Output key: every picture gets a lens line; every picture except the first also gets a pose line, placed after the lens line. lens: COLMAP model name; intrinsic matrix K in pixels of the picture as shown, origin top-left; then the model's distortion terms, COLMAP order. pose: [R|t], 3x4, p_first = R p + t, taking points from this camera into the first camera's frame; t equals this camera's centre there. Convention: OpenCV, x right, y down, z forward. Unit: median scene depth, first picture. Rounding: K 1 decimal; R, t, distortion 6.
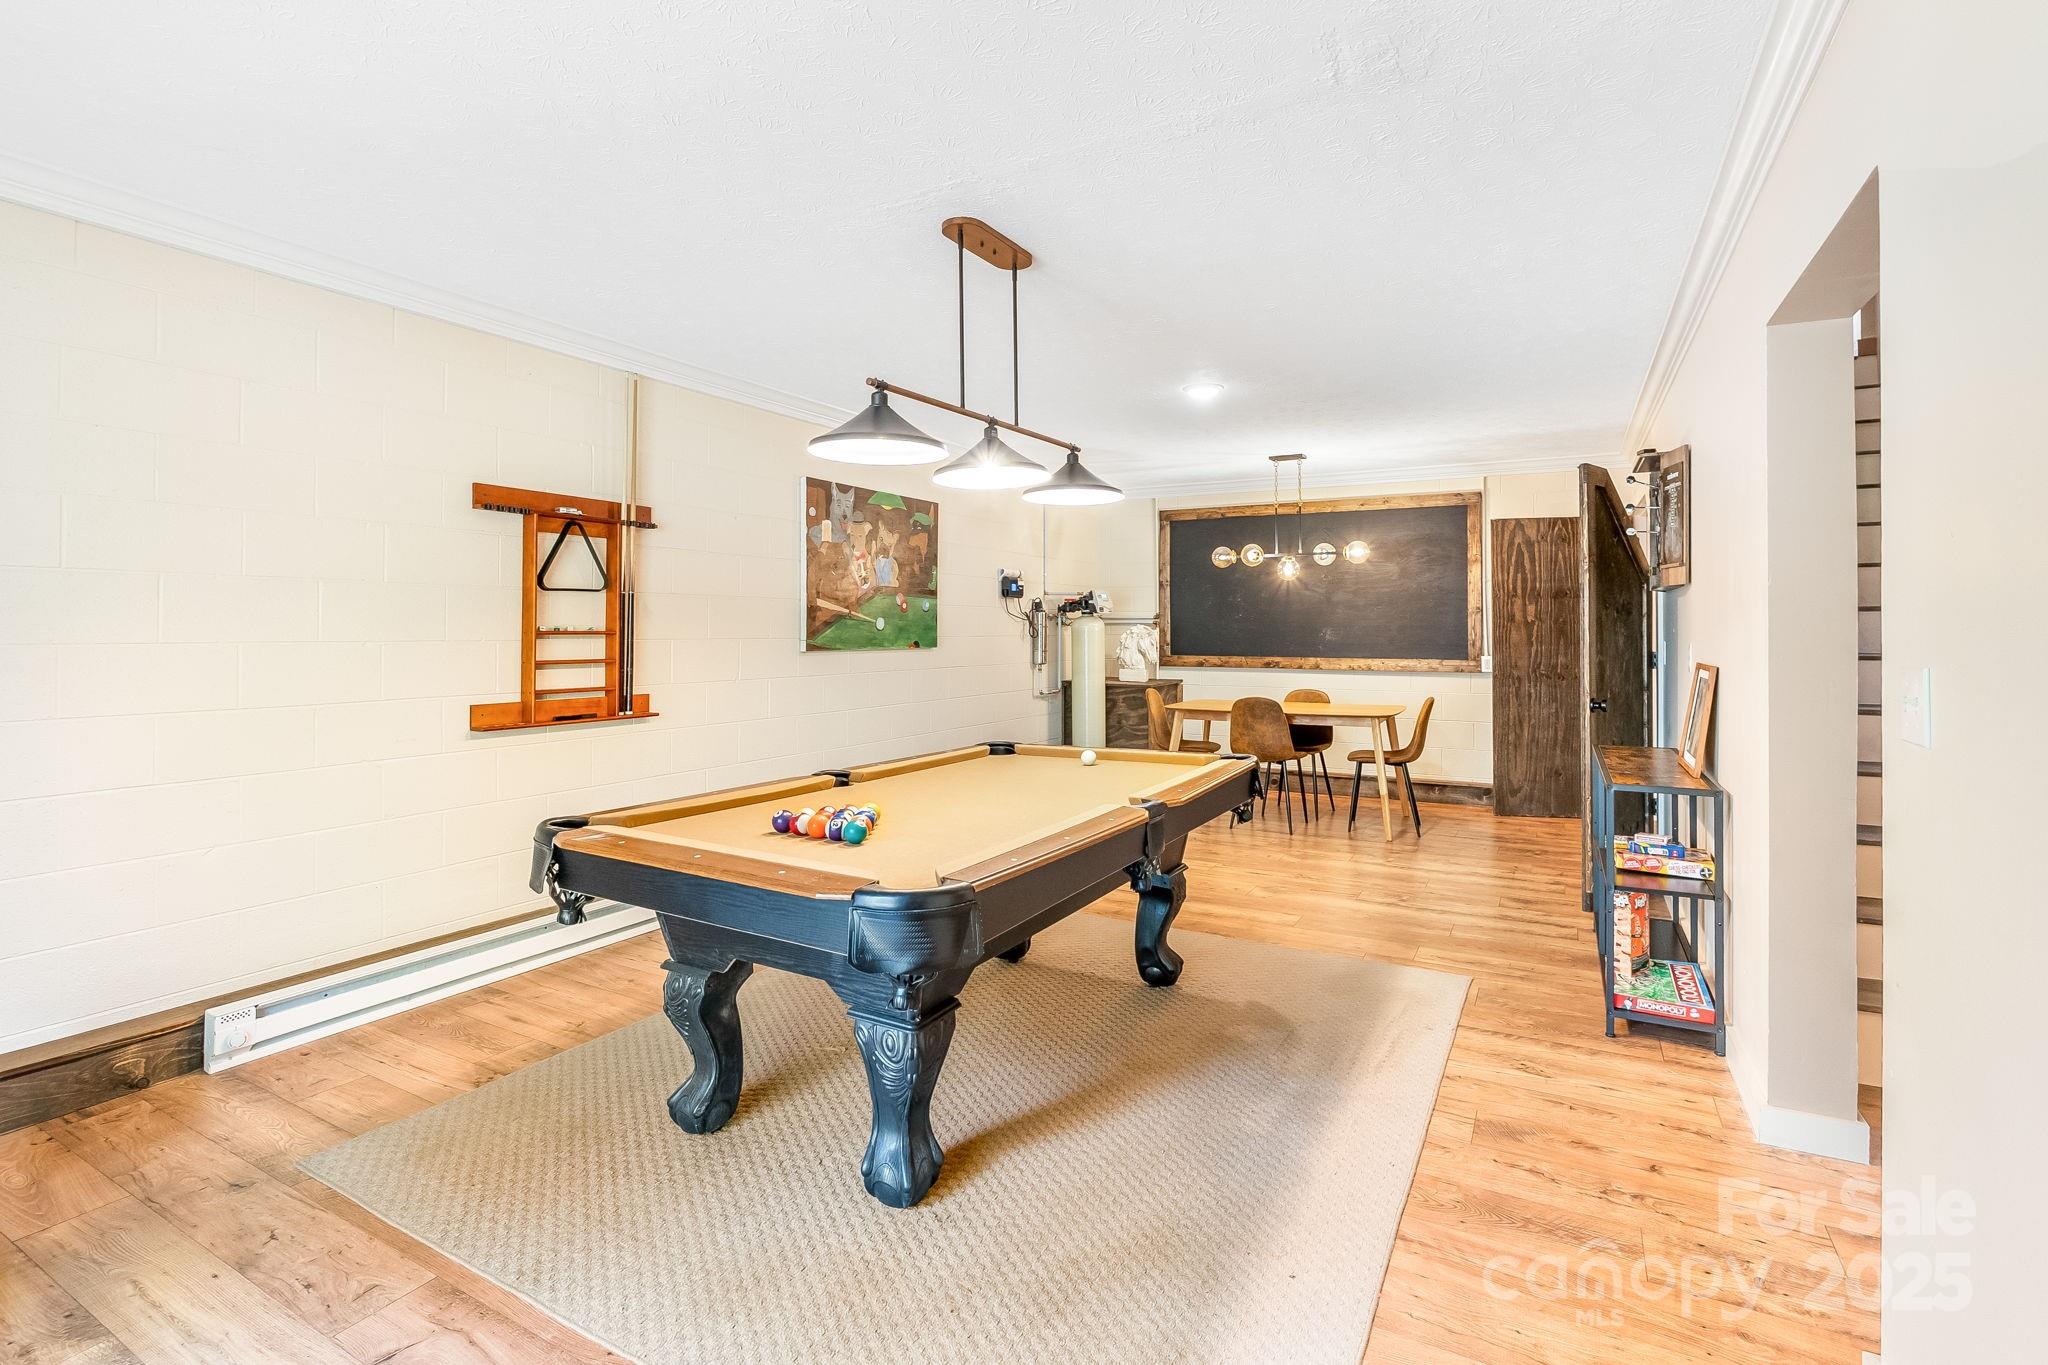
lens RADIAL K [[944.2, 0, 1024.2], [0, 944.2, 653.5], [0, 0, 1]] dist [-0.012126, 0.000557]
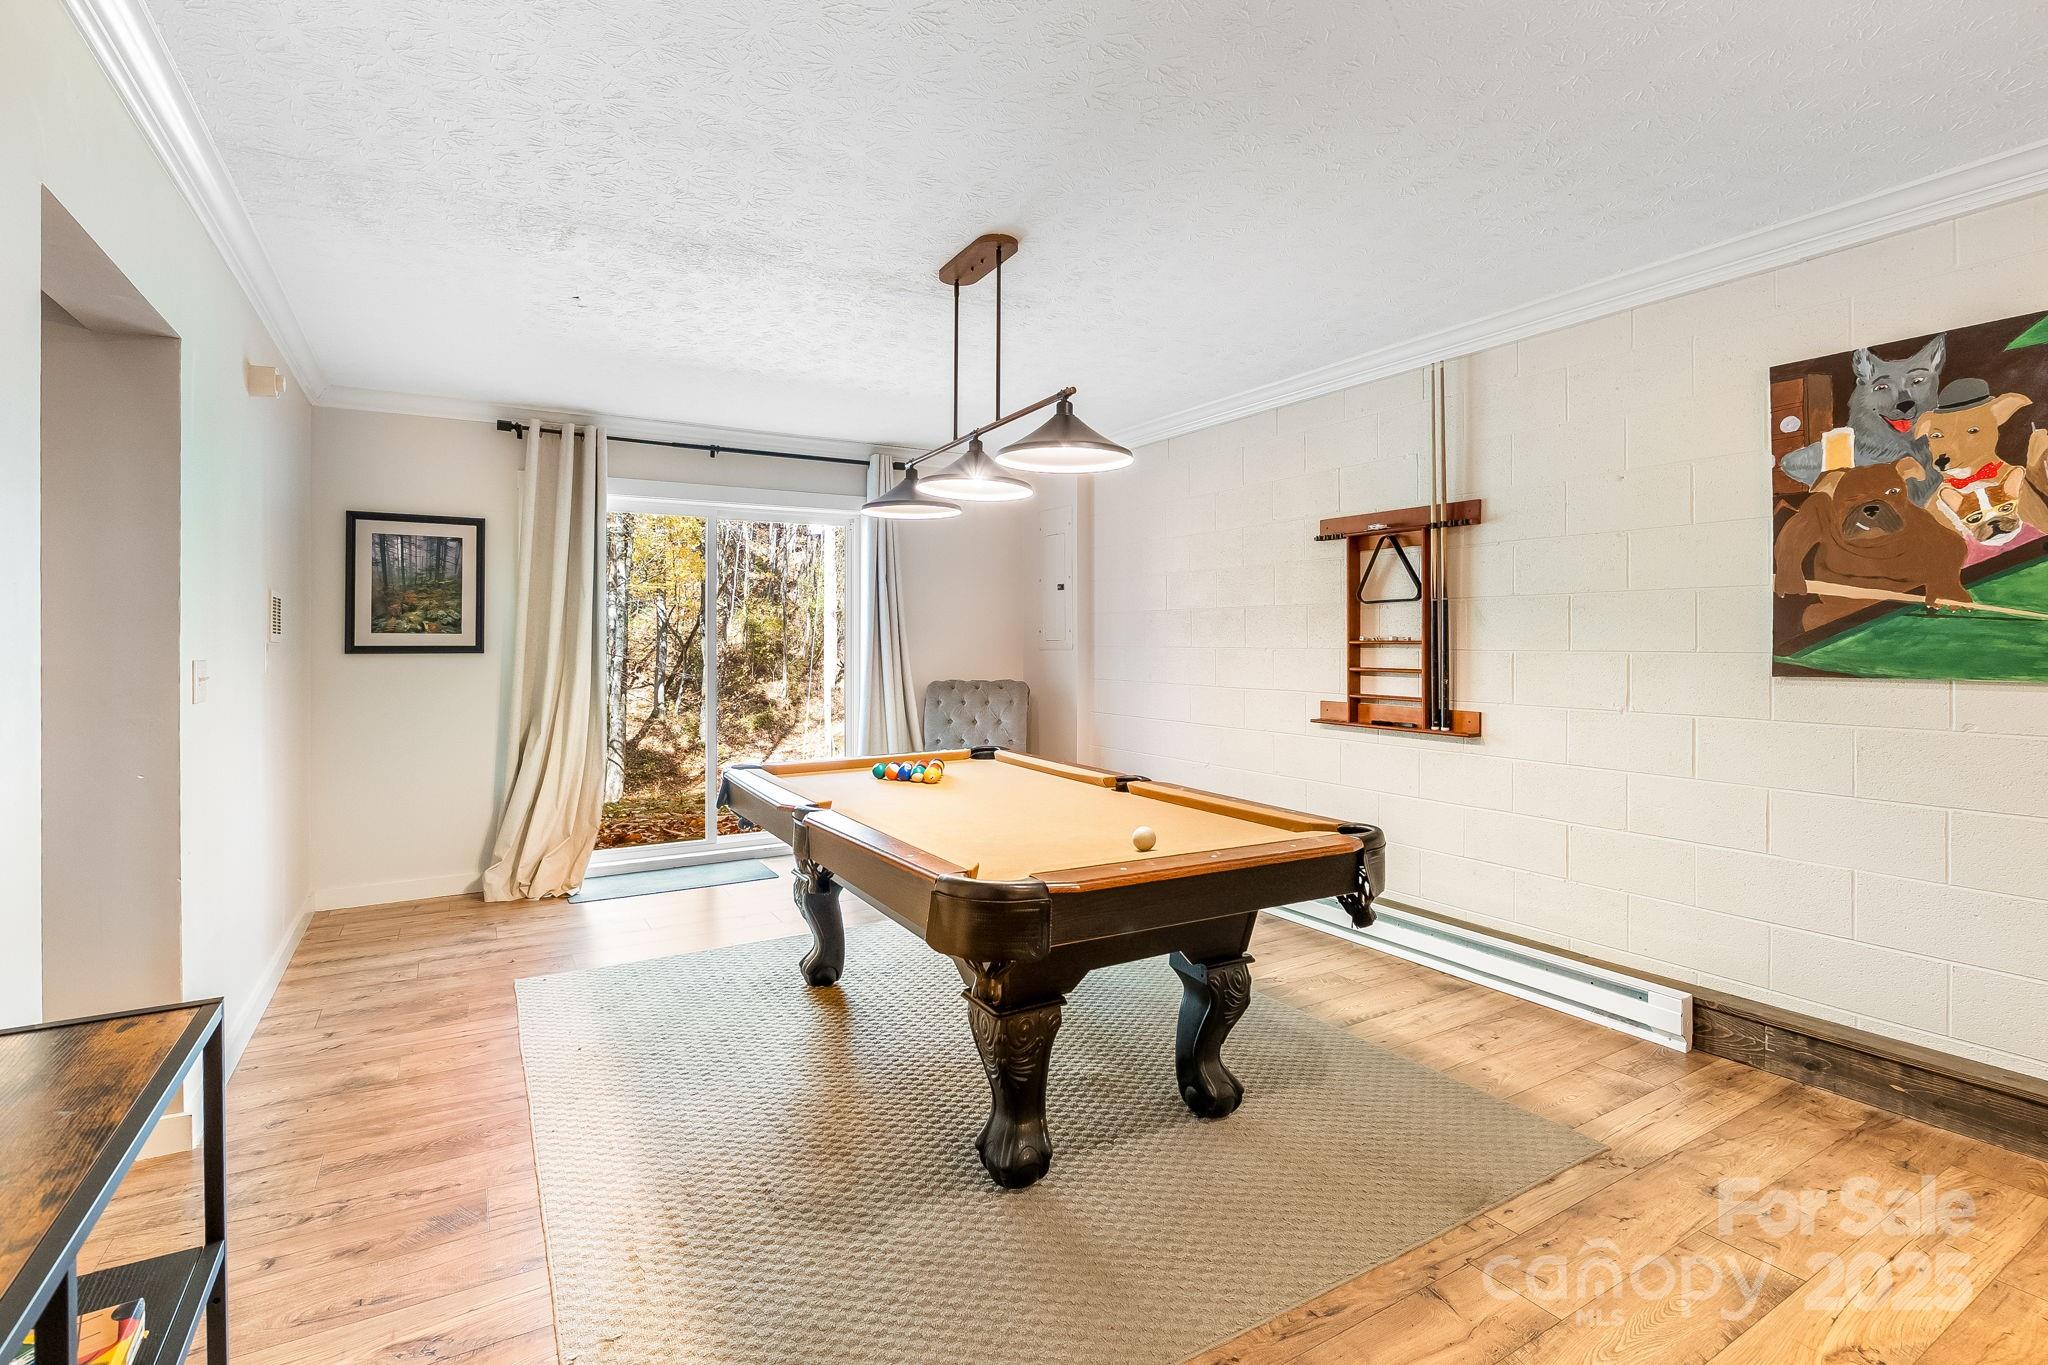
lens RADIAL K [[944.2, 0, 1024.2], [0, 944.2, 653.5], [0, 0, 1]] dist [-0.012126, 0.000557]
pose [[-0.492882, 0.007454, -0.870064, 0.605167], [-0.024003, 0.999466, 0.022160, -0.023082], [0.869765, 0.031806, -0.492440, 1.131575]]
